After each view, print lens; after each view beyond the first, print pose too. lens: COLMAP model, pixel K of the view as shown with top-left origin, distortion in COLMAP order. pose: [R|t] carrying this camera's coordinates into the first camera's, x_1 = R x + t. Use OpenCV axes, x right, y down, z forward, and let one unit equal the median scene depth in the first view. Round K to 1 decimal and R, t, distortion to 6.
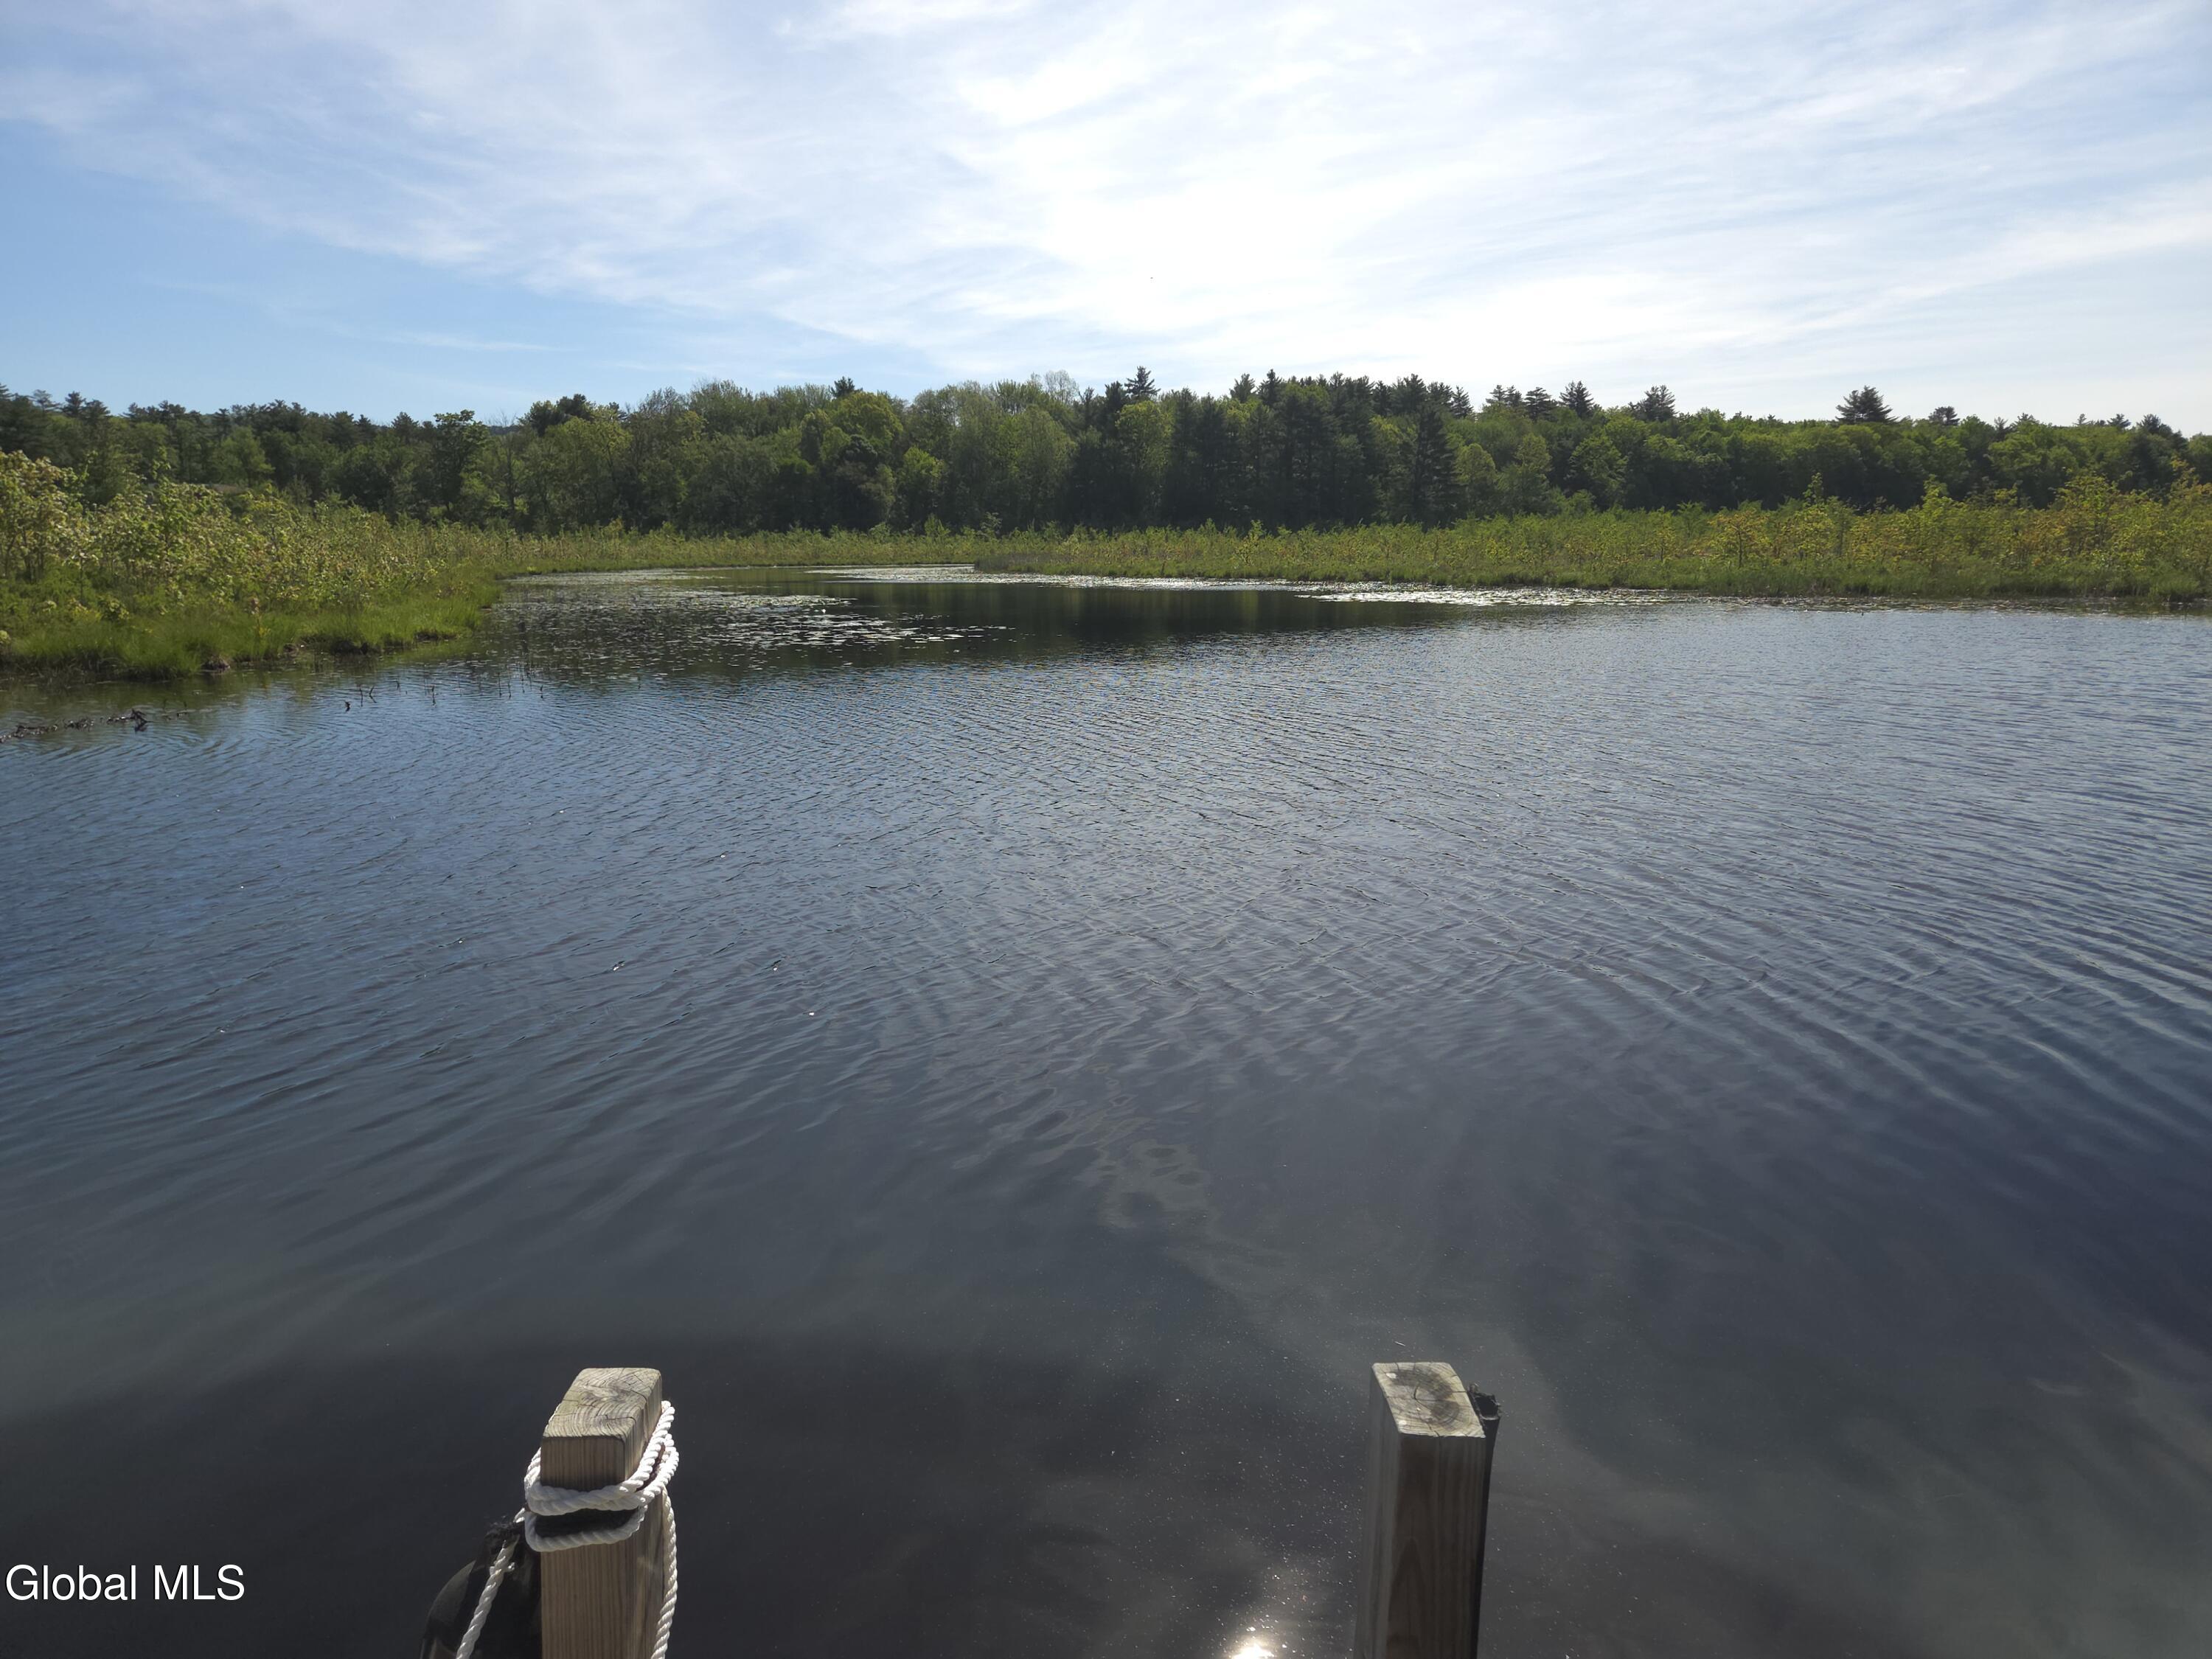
lens RADIAL K [[1468.0, 0, 1106.2], [0, 1468.0, 837.4], [0, 0, 1]] dist [0.068597, -0.047420]
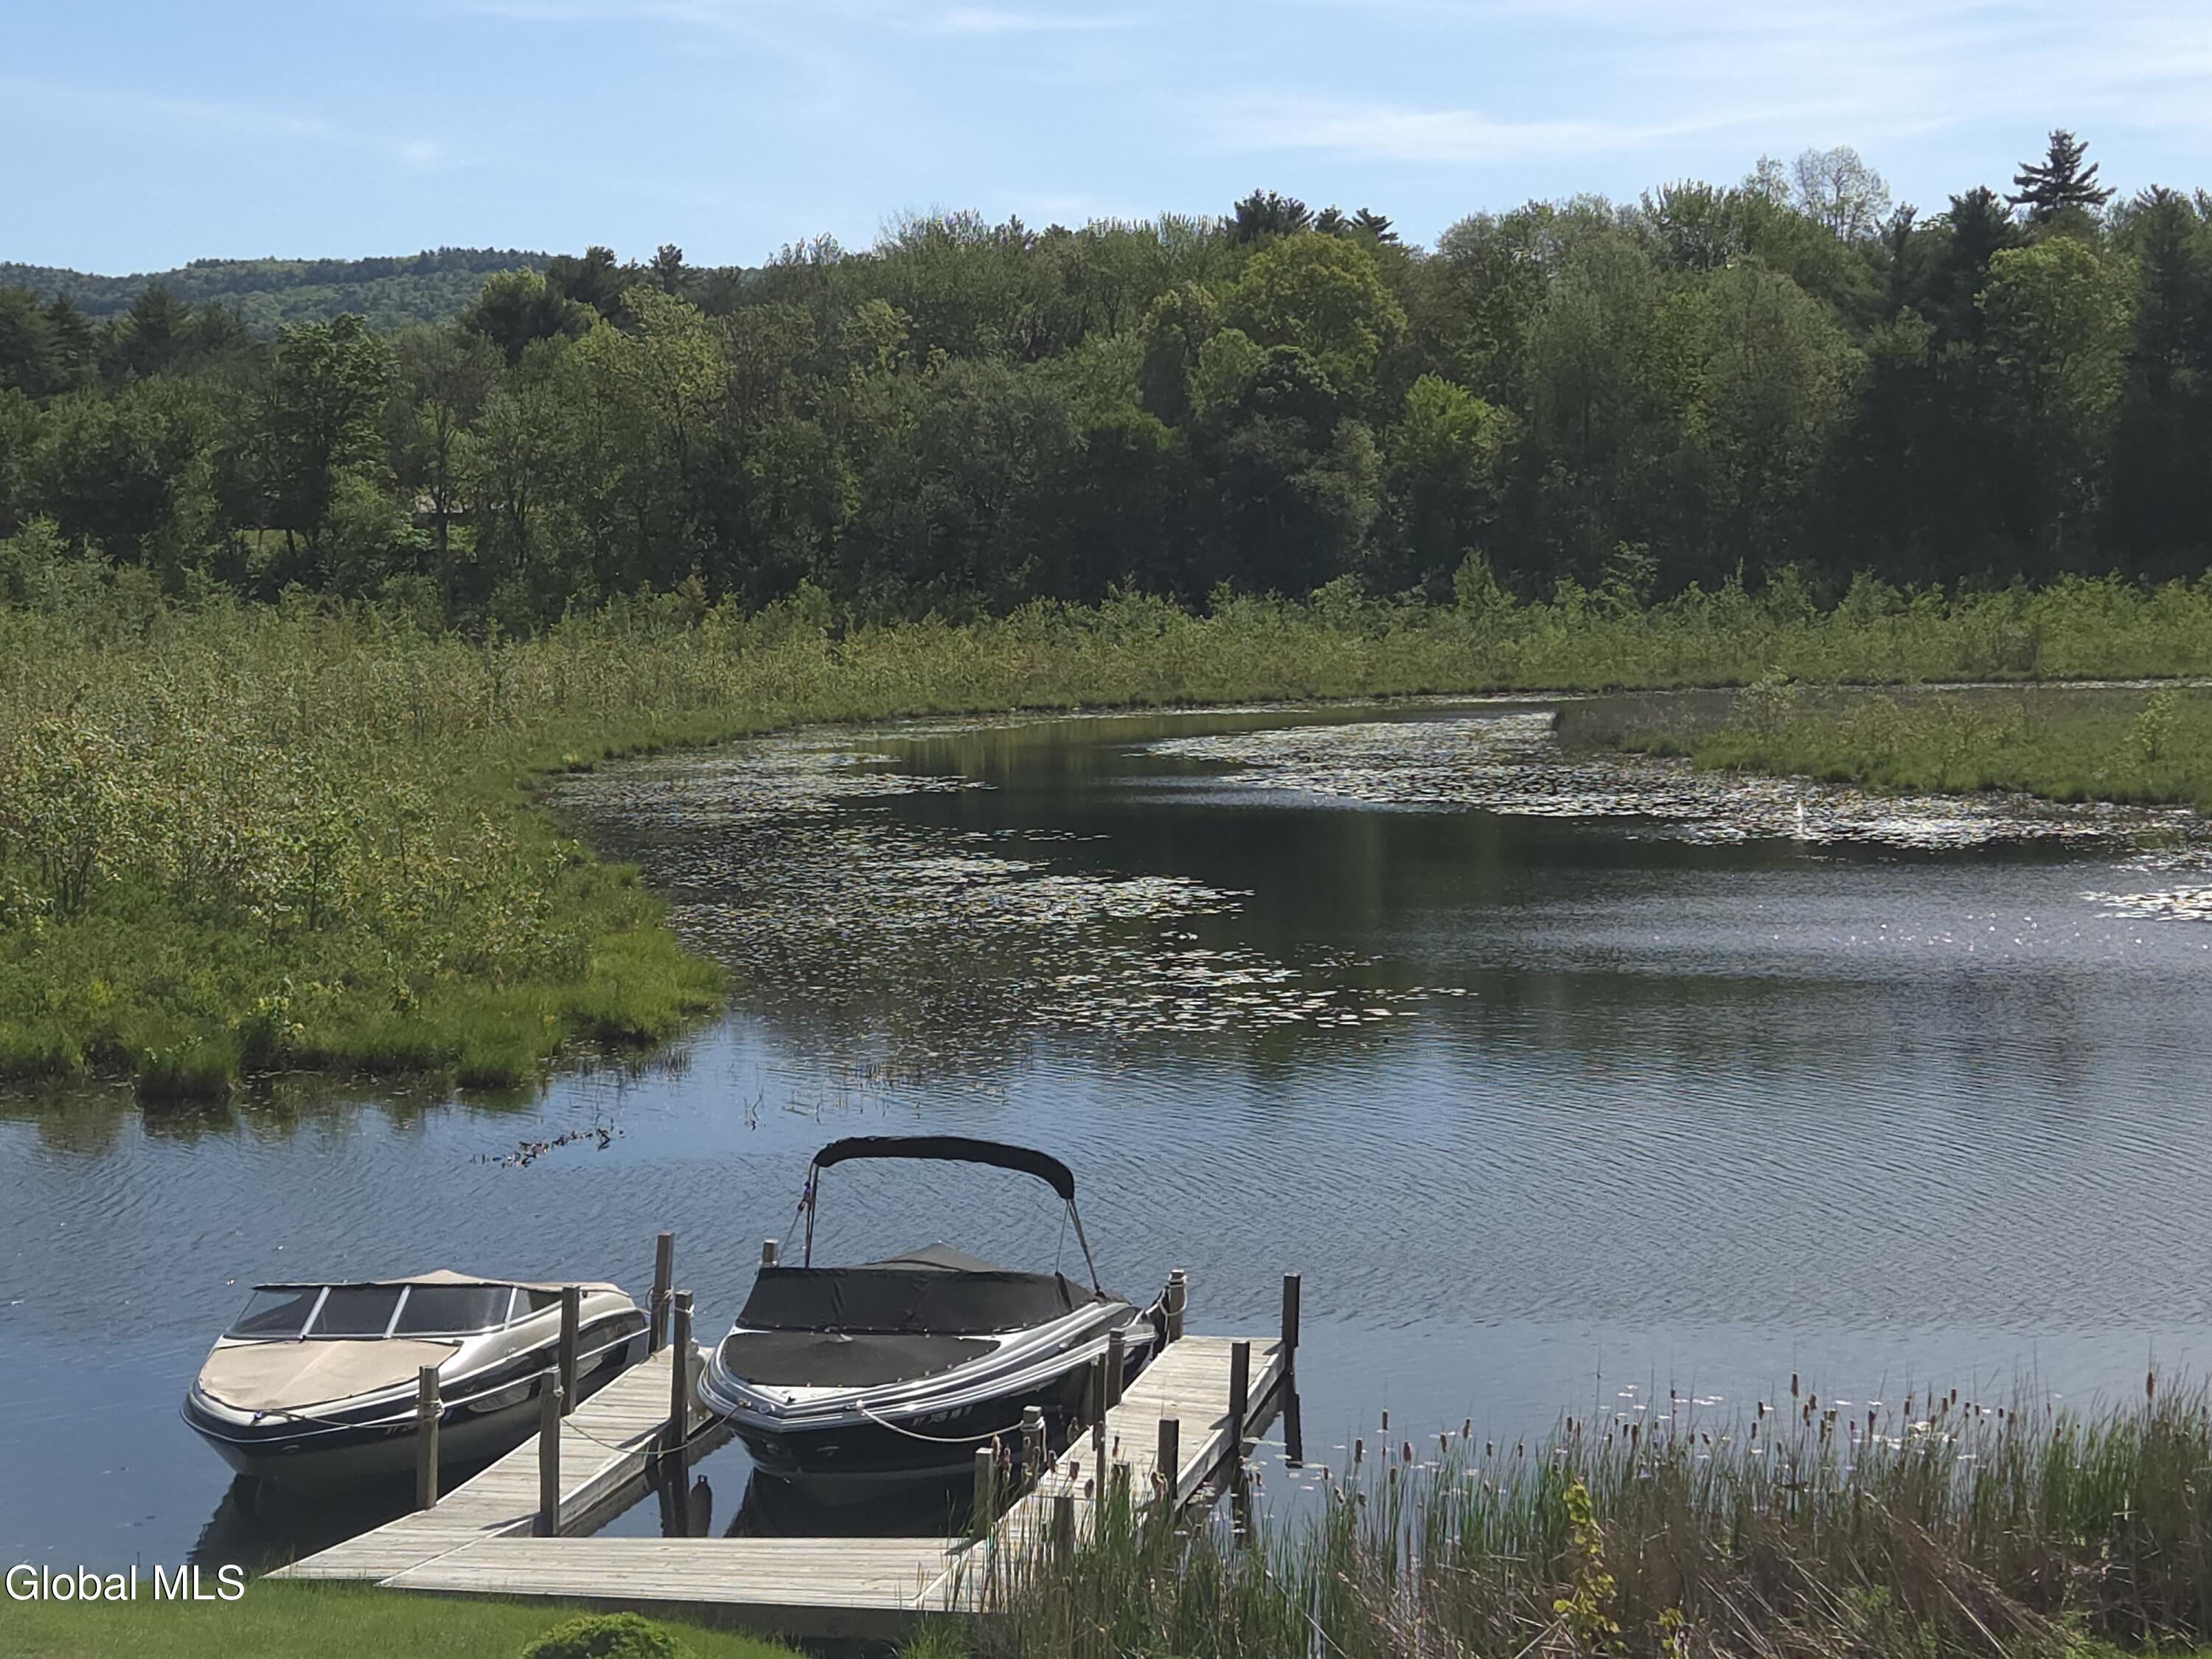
lens RADIAL K [[4455.4, 0, 1088.6], [0, 4455.4, 806.8], [0, 0, 1]] dist [0.118426, 0.000000]
pose [[0.978321, 0.003523, -0.207066, 0.021598], [-0.032296, 0.990218, -0.135742, 0.006429], [0.204562, 0.139487, 0.968864, -0.118448]]
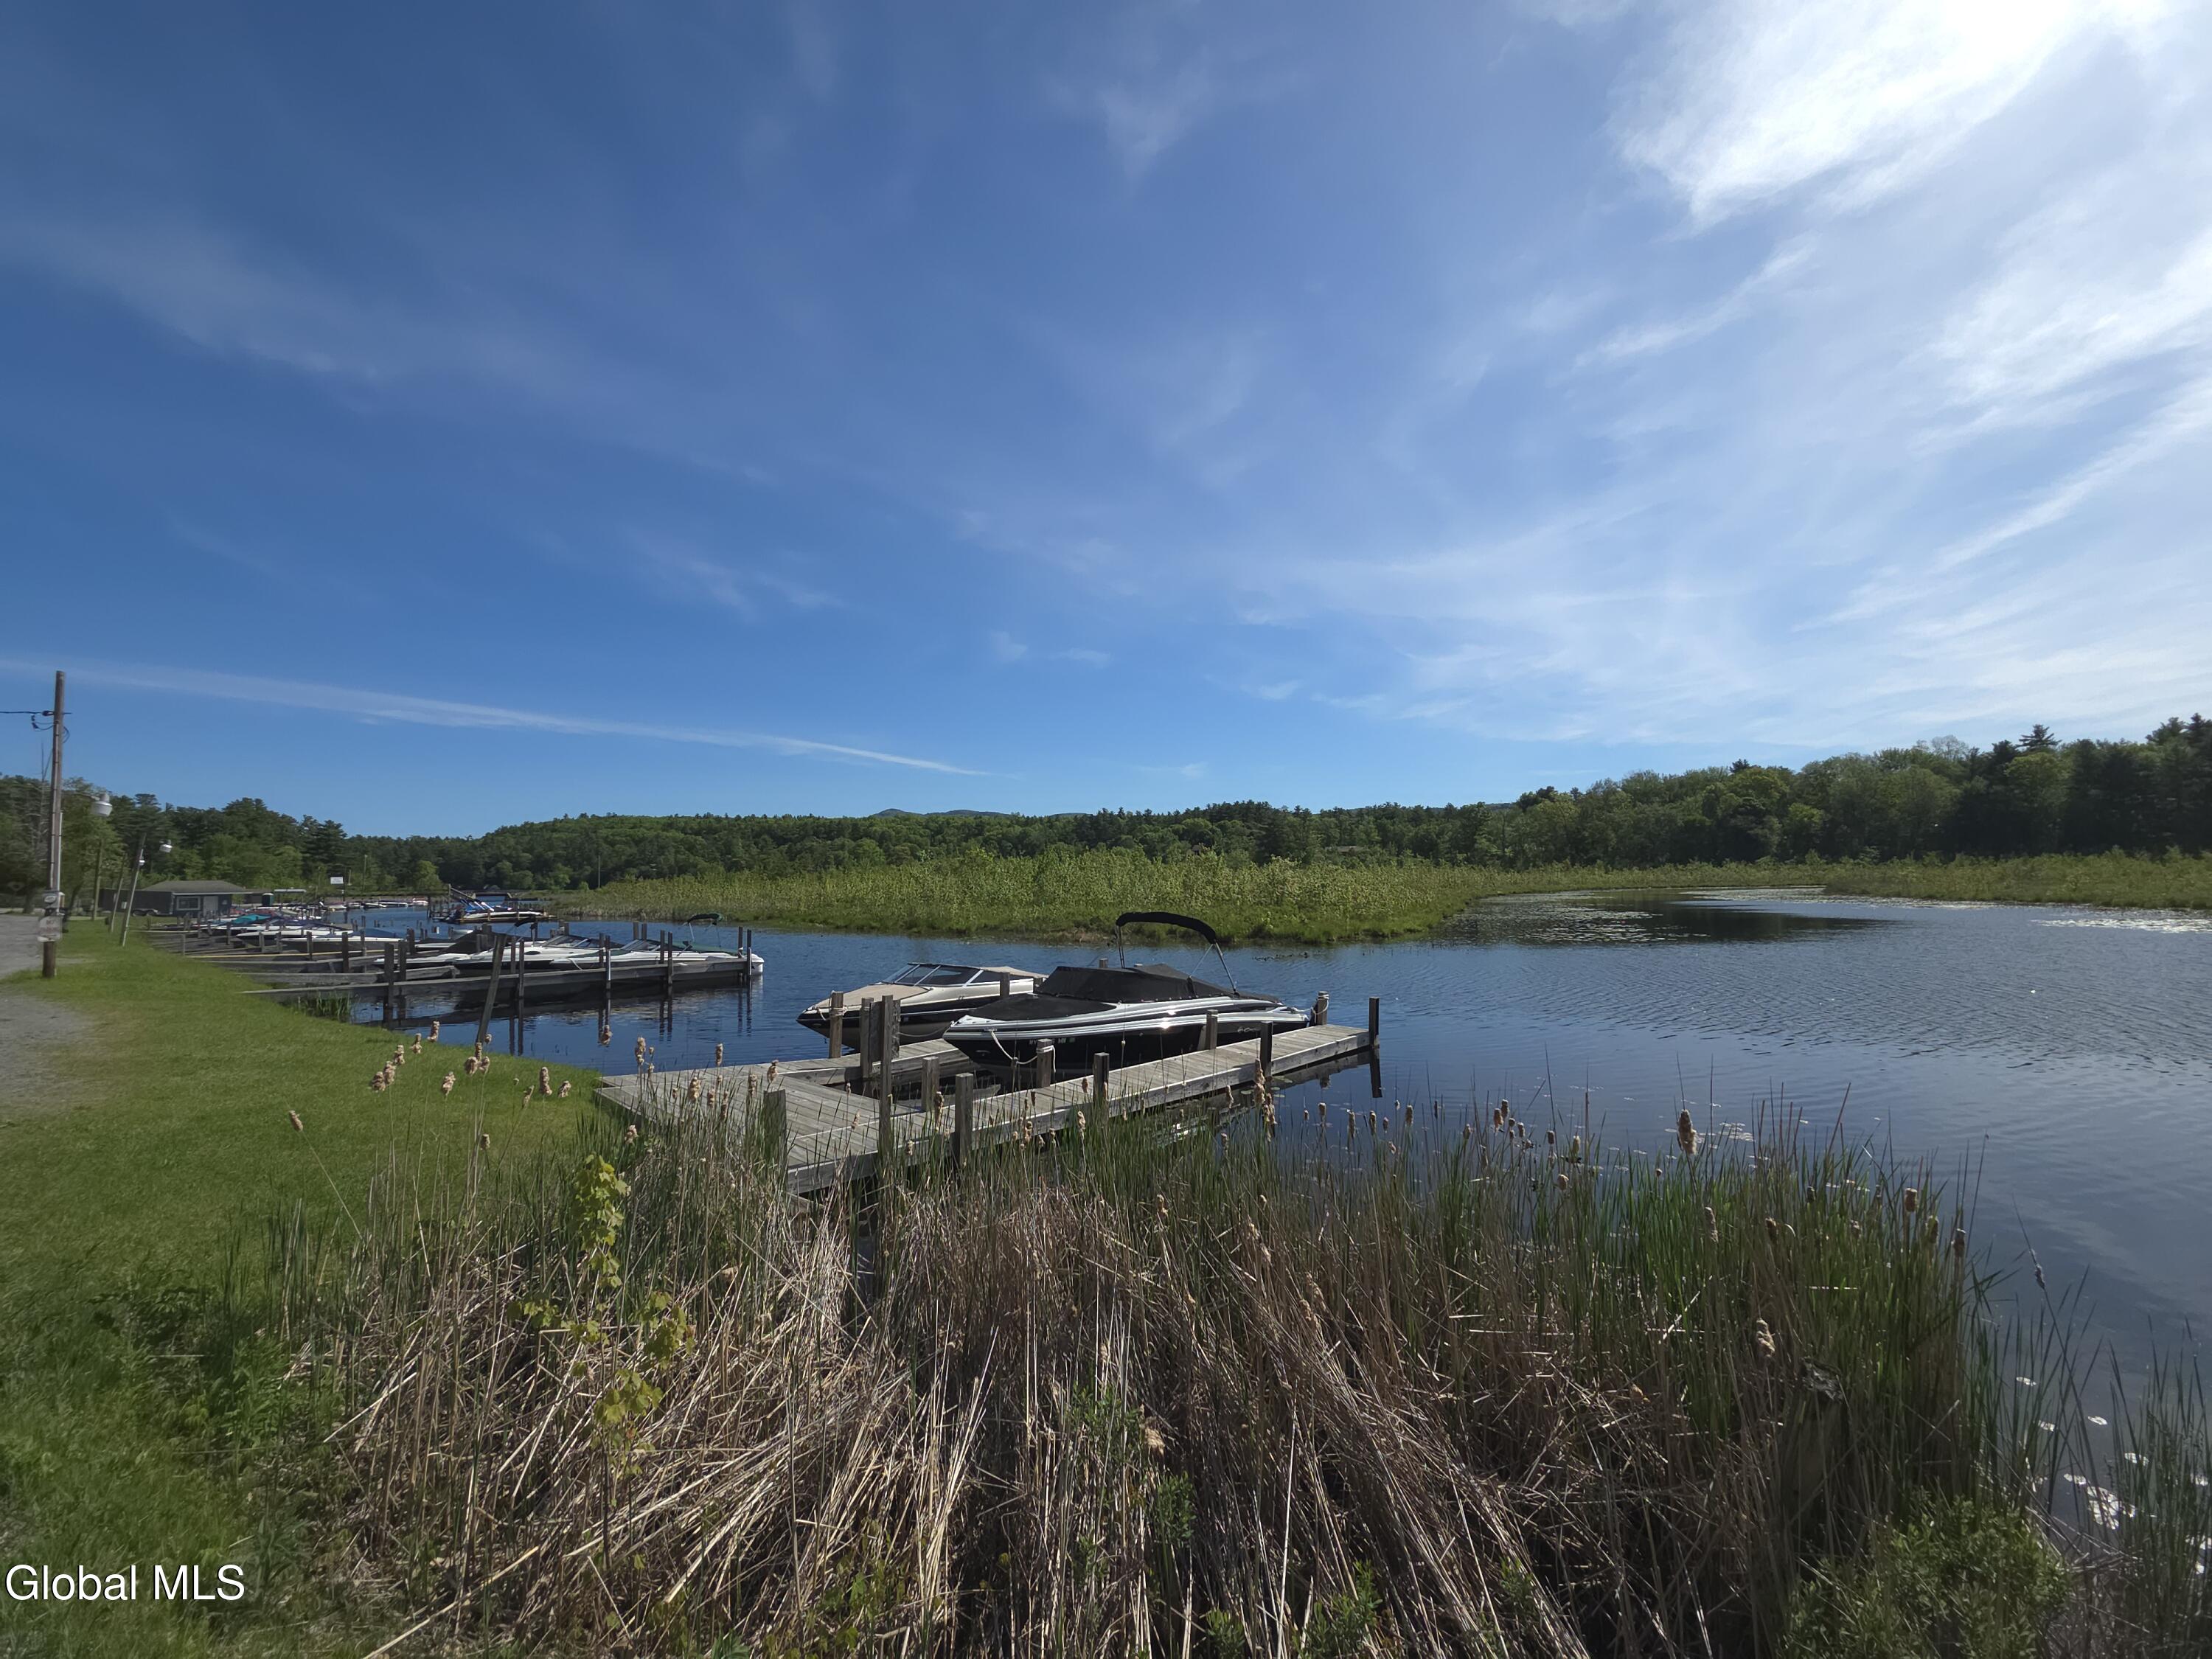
lens RADIAL K [[893.0, 0, 1082.2], [0, 893.0, 842.9], [0, 0, 1]] dist [0.002664, -0.002072]
pose [[0.680033, -0.035654, -0.732314, 0.026776], [-0.130171, 0.977078, -0.168448, 0.004339], [0.721534, 0.209876, 0.659804, -0.040461]]
